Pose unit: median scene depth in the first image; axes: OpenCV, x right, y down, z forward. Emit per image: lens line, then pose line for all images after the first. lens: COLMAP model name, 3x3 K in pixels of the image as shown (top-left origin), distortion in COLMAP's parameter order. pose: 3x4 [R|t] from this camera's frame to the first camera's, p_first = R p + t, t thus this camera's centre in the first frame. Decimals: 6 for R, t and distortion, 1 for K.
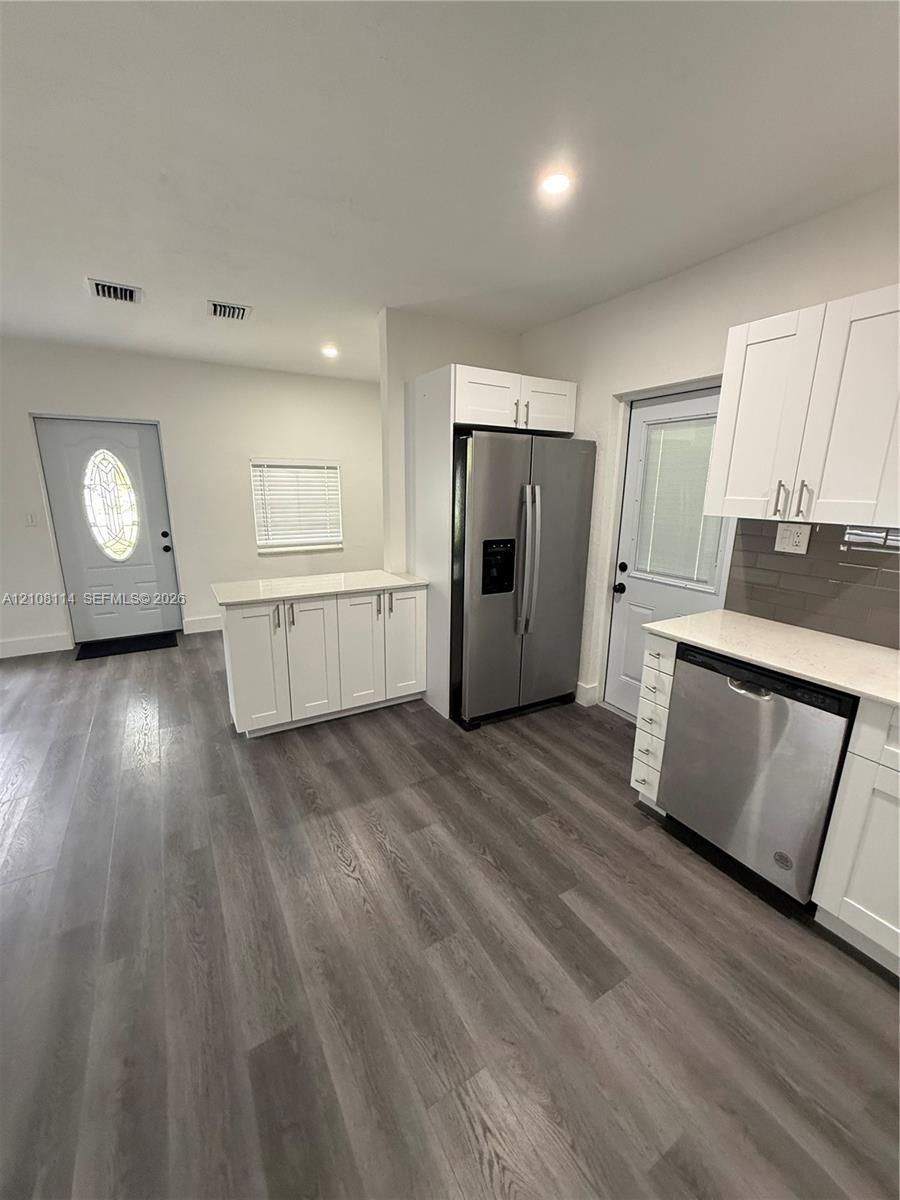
lens RADIAL K [[479.2, 0, 448.4], [0, 479.2, 597.6], [0, 0, 1]] dist [0.006014, -0.000670]
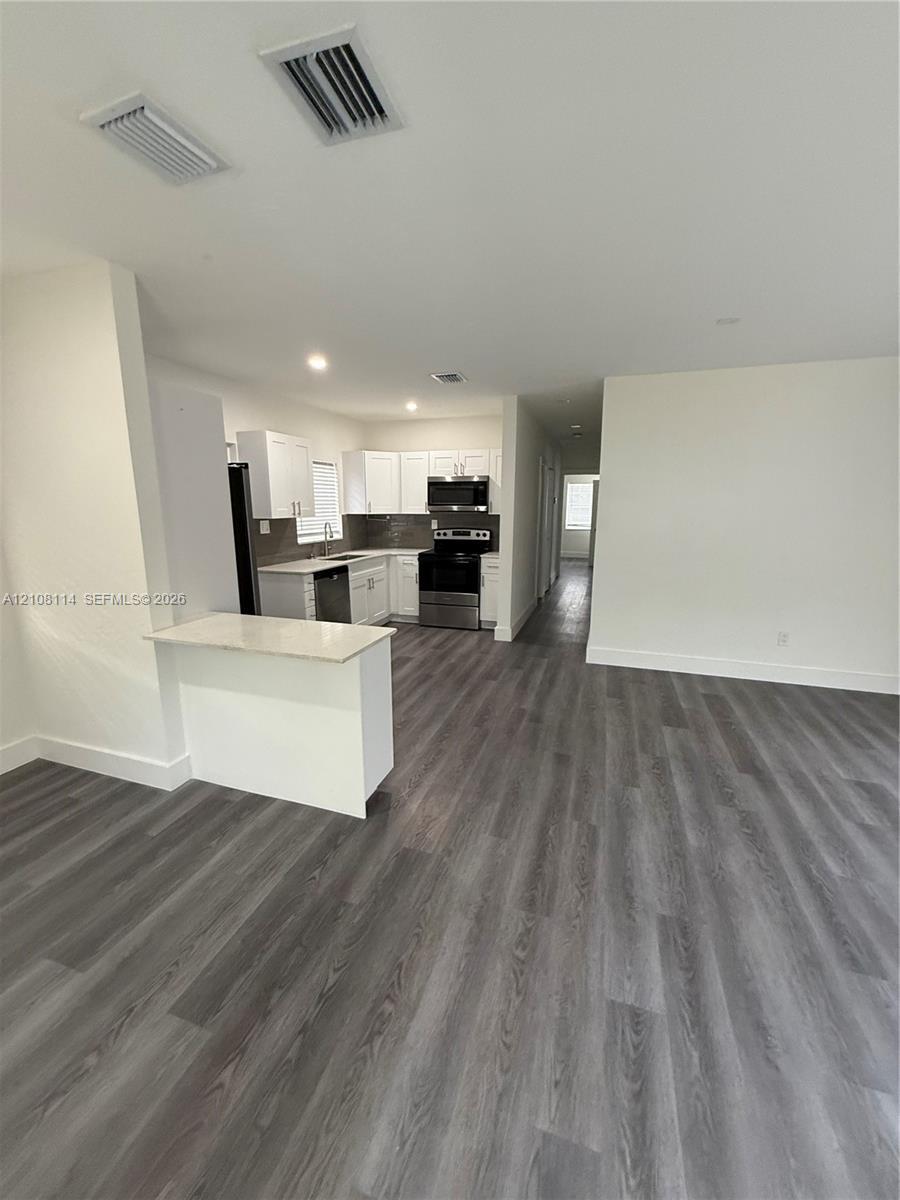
lens RADIAL K [[479.2, 0, 445.5], [0, 479.2, 598.5], [0, 0, 1]] dist [0.006014, -0.000670]
pose [[-0.649667, -0.160750, 0.743029, -1.303537], [0.170319, 0.921766, 0.348337, -0.384556], [-0.740894, 0.352855, -0.571462, 1.510843]]
